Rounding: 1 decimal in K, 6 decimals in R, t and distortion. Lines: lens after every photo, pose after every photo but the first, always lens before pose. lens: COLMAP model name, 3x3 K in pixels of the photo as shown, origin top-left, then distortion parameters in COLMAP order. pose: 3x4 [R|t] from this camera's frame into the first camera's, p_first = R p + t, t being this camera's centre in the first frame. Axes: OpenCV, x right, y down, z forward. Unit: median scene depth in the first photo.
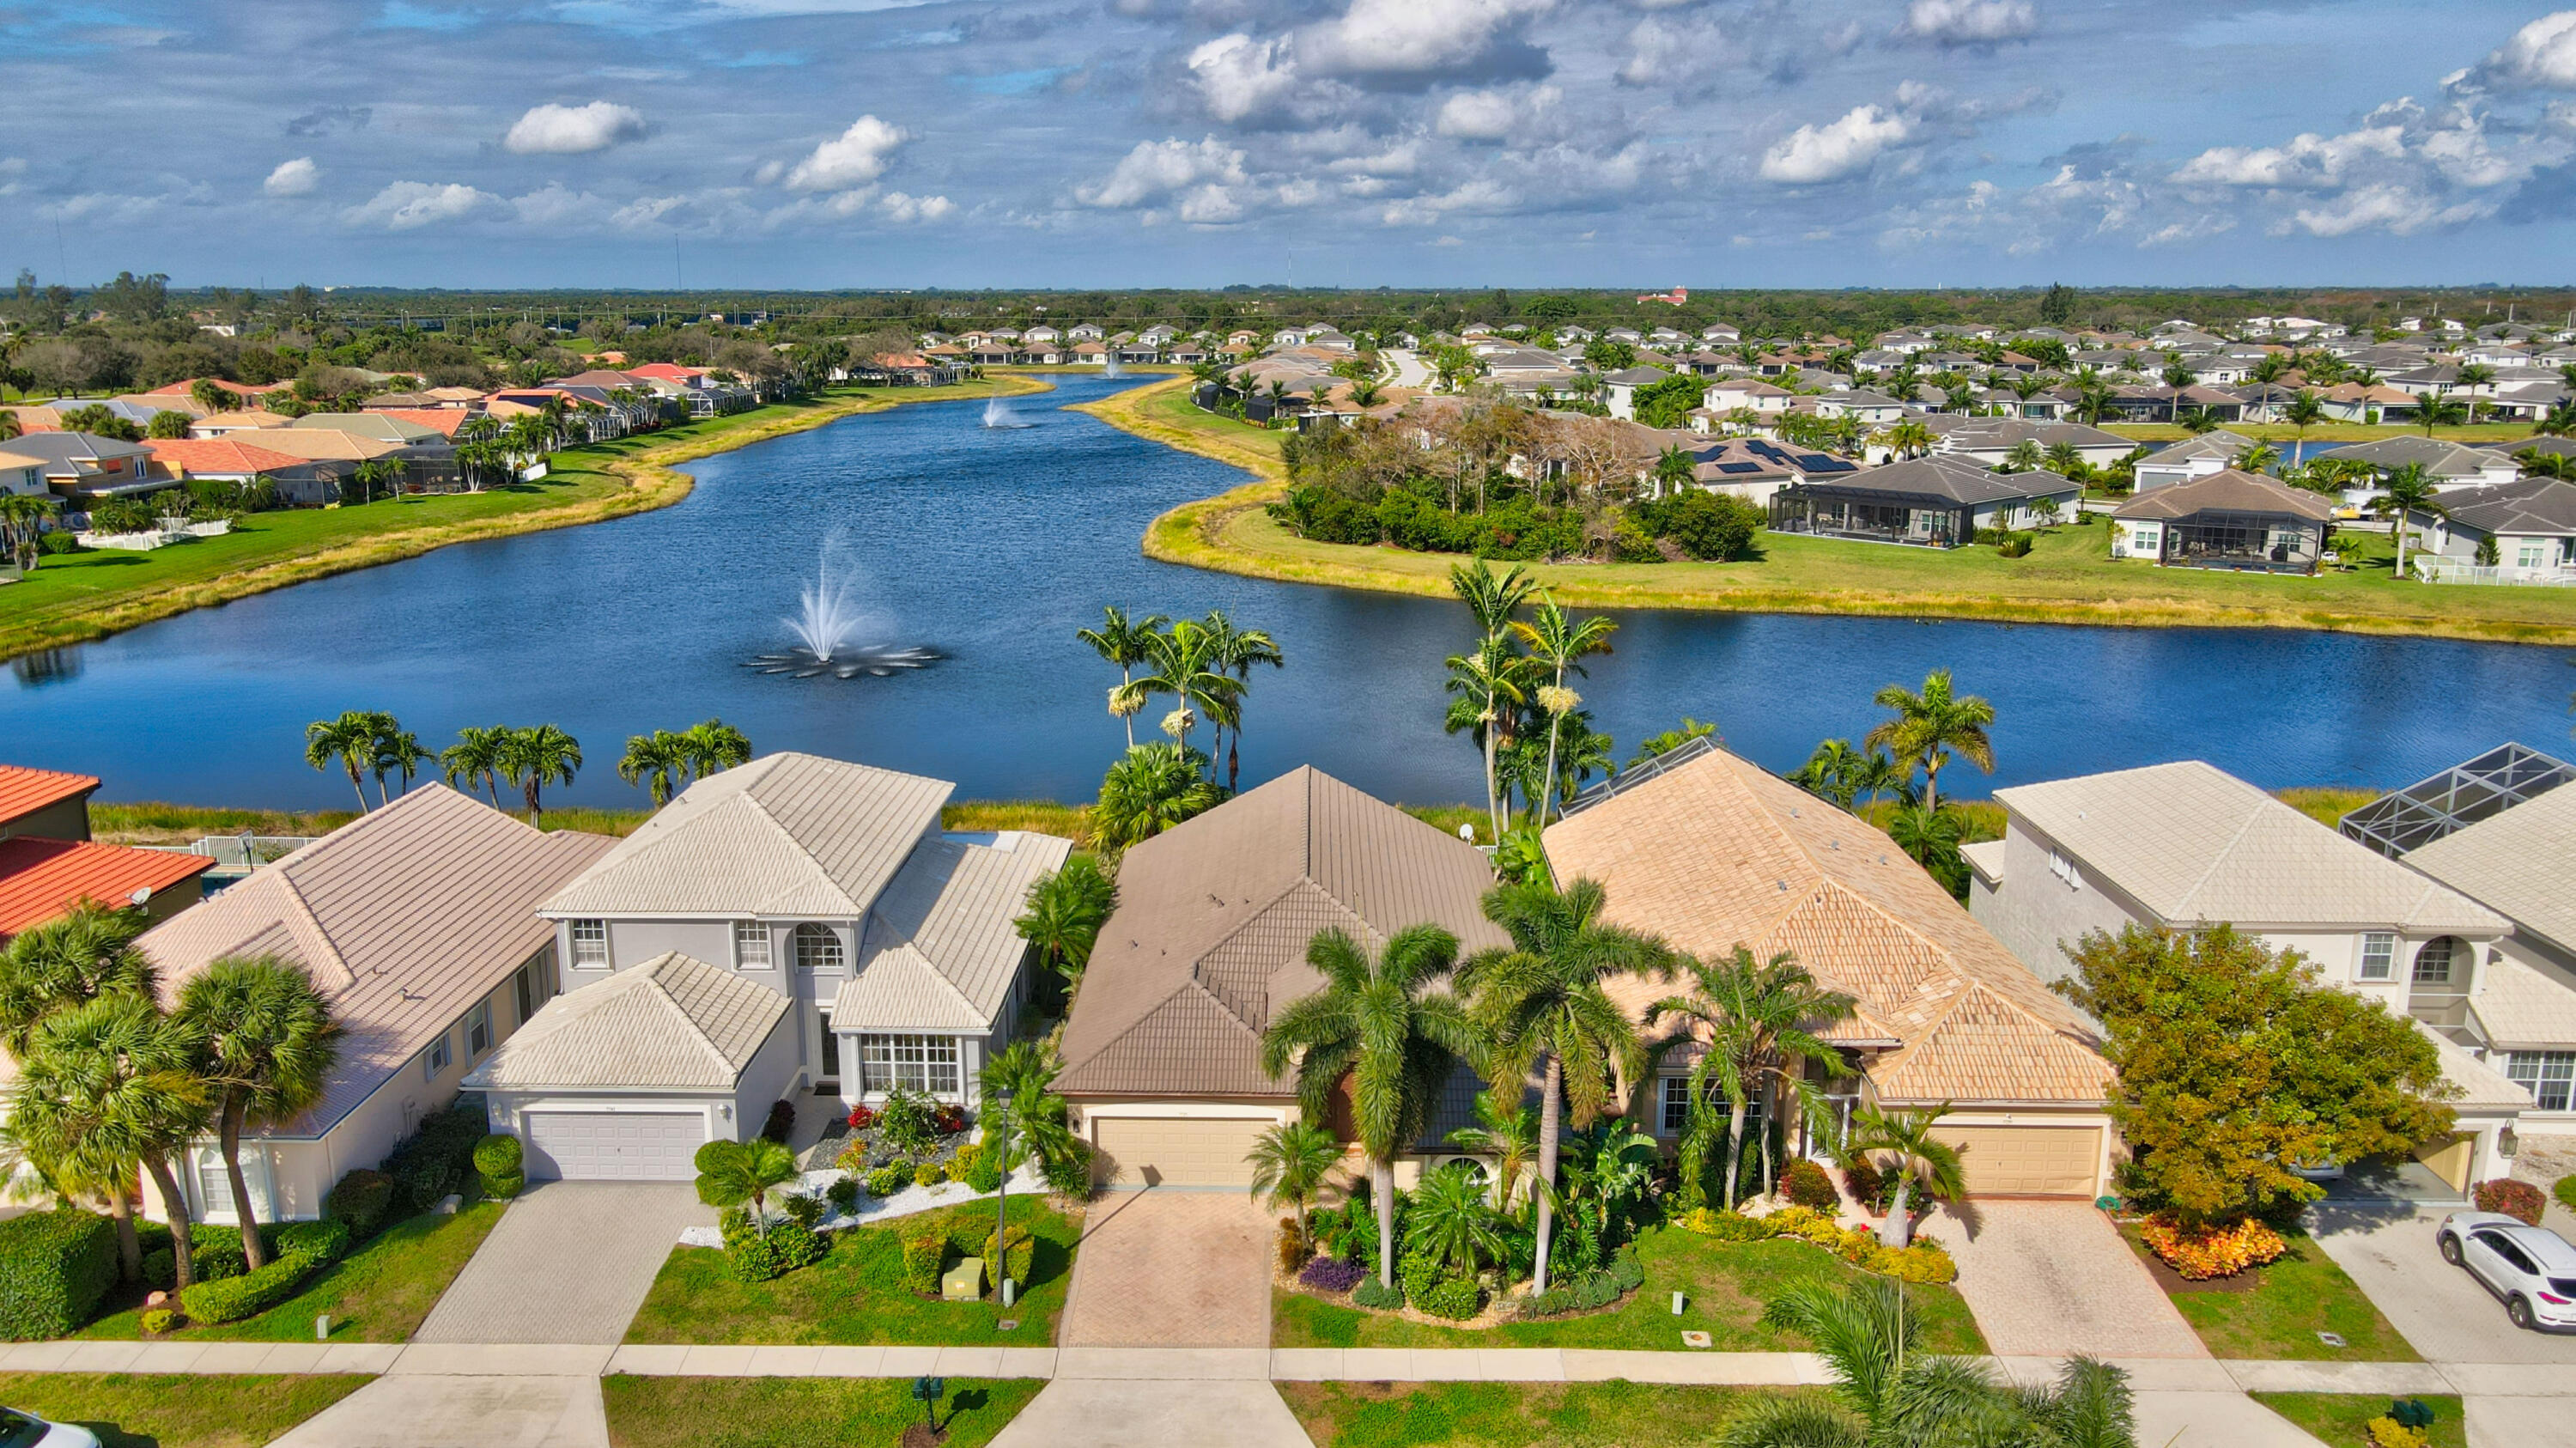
lens RADIAL K [[1860.3, 0, 1292.4], [0, 1860.3, 725.9], [0, 0, 1]] dist [-0.006719, 0.005069]
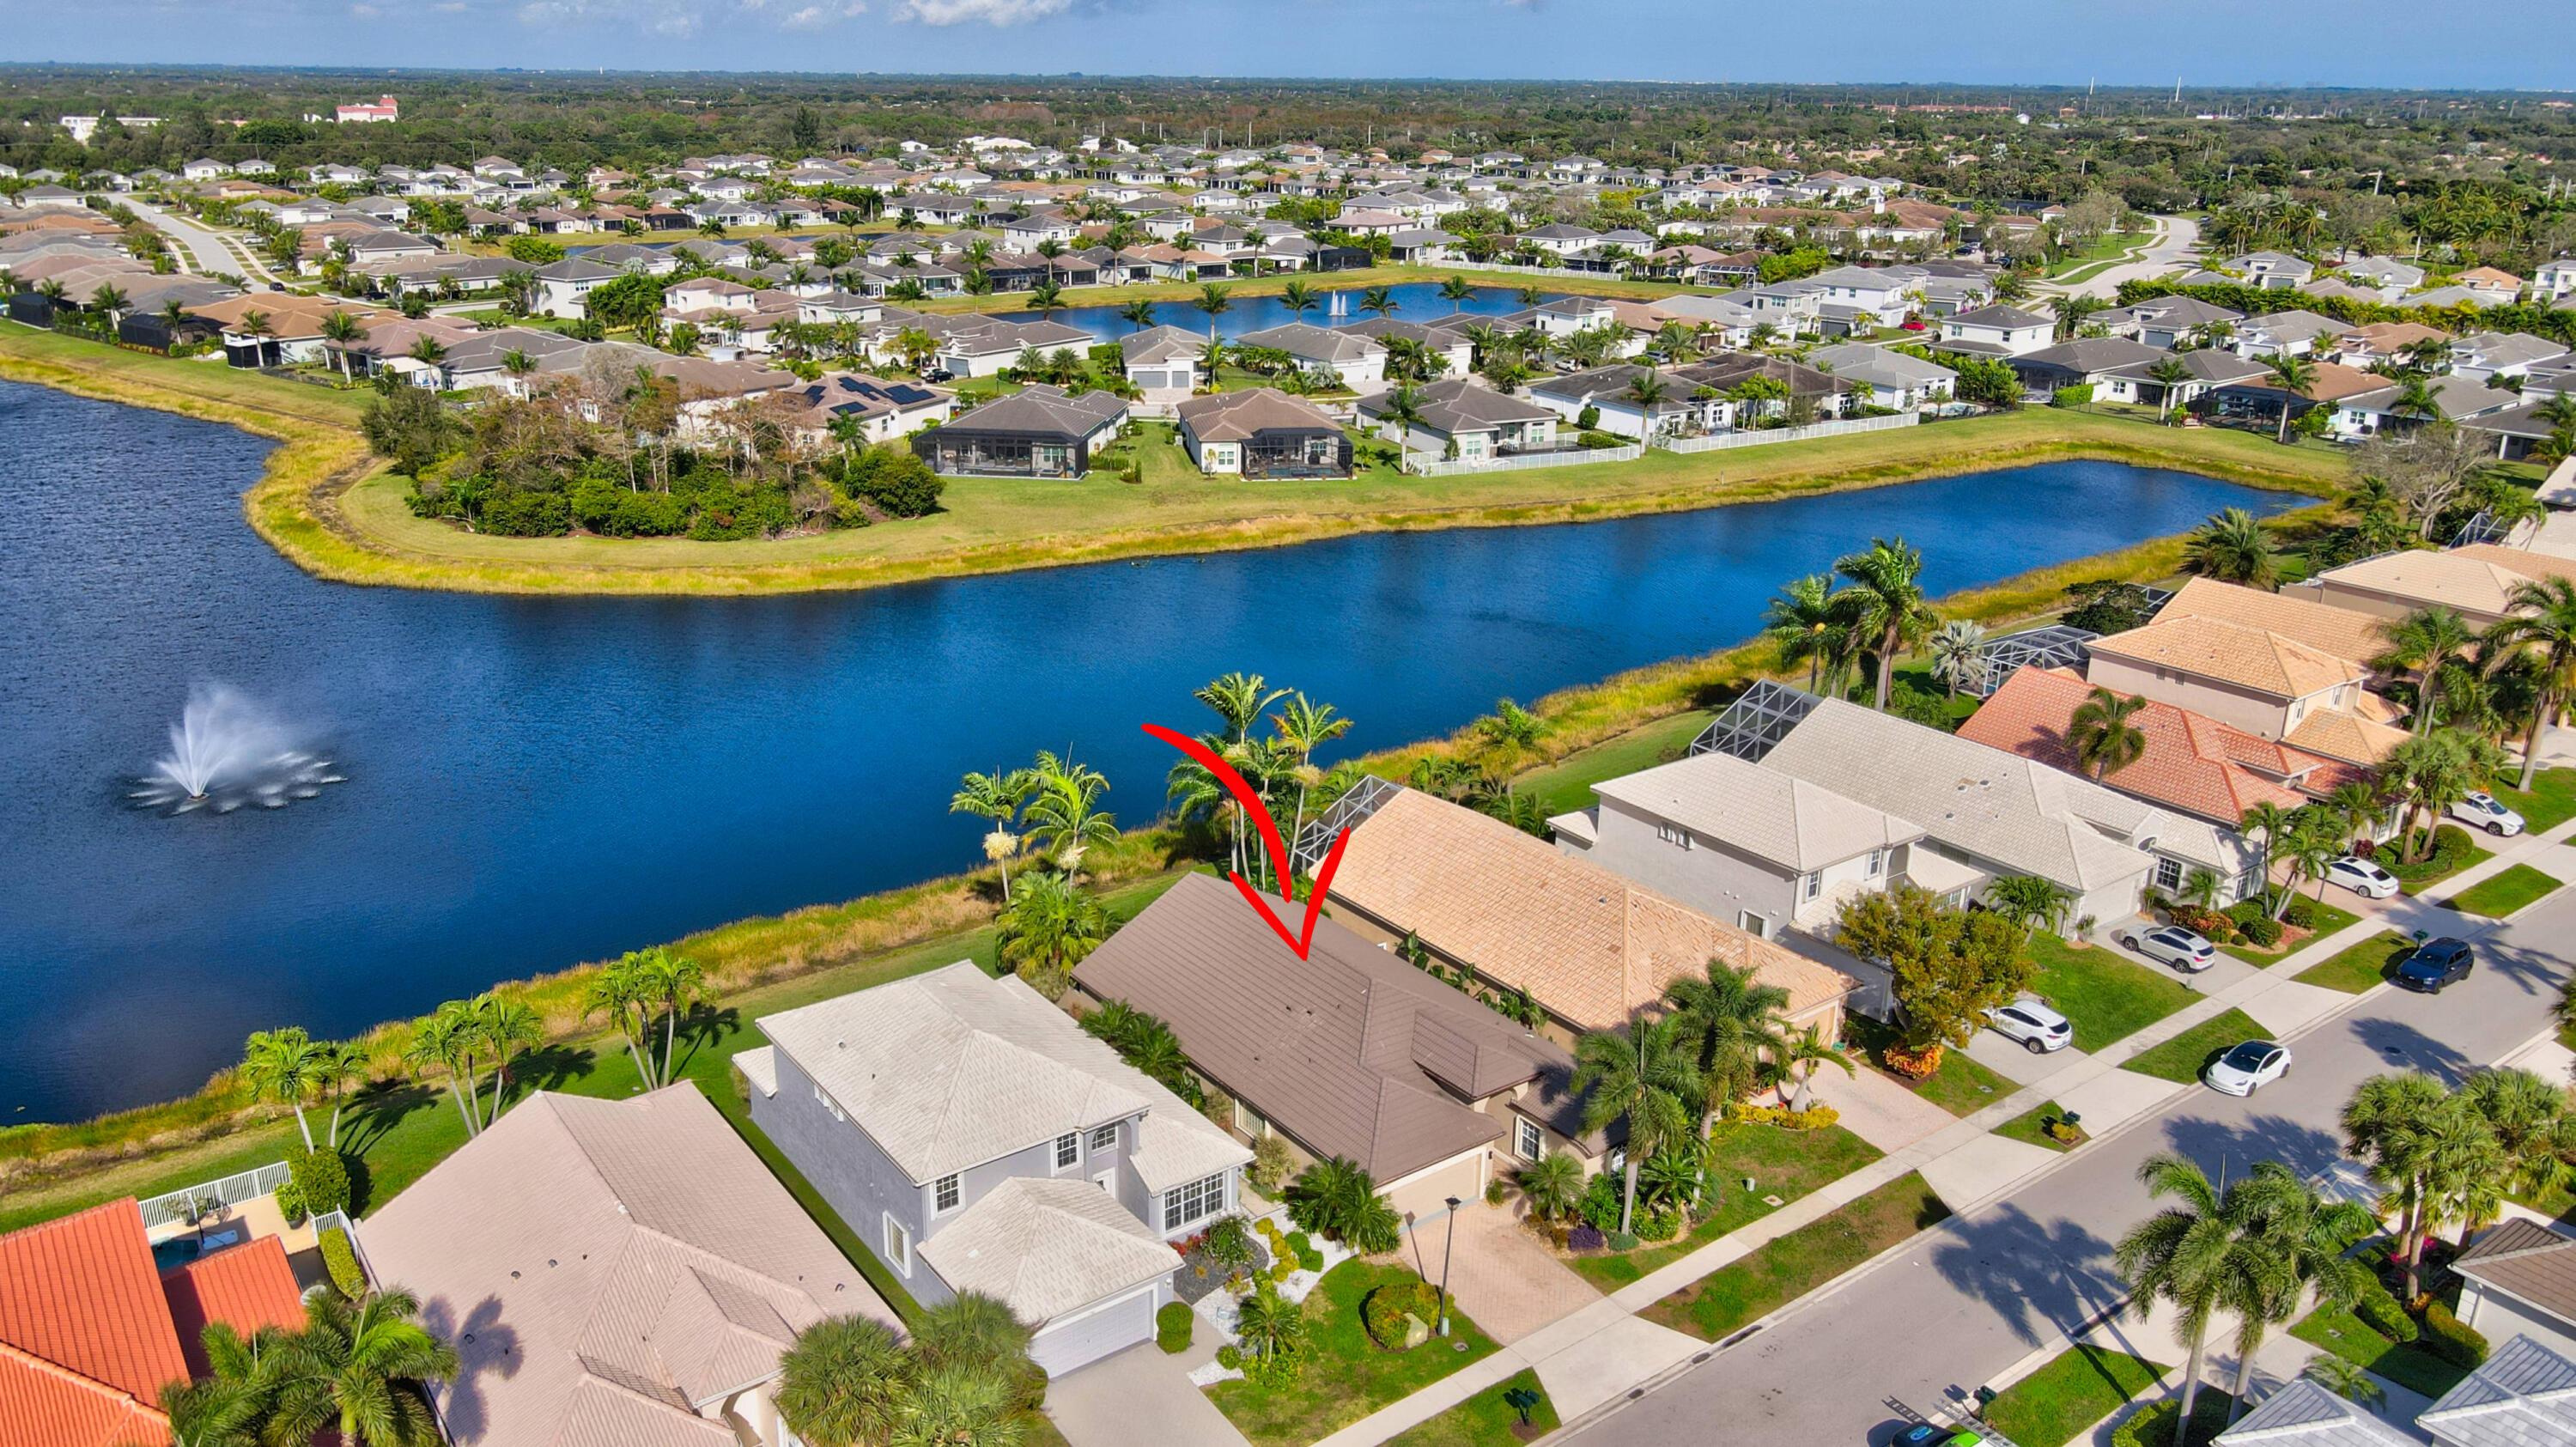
lens RADIAL K [[1860.3, 0, 1289.0], [0, 1860.3, 723.2], [0, 0, 1]] dist [-0.006719, 0.005069]
pose [[0.793843, -0.182354, 0.580138, -0.256692], [0.122983, 0.982411, 0.140514, -0.096650], [-0.595557, -0.040199, 0.802307, -0.019558]]
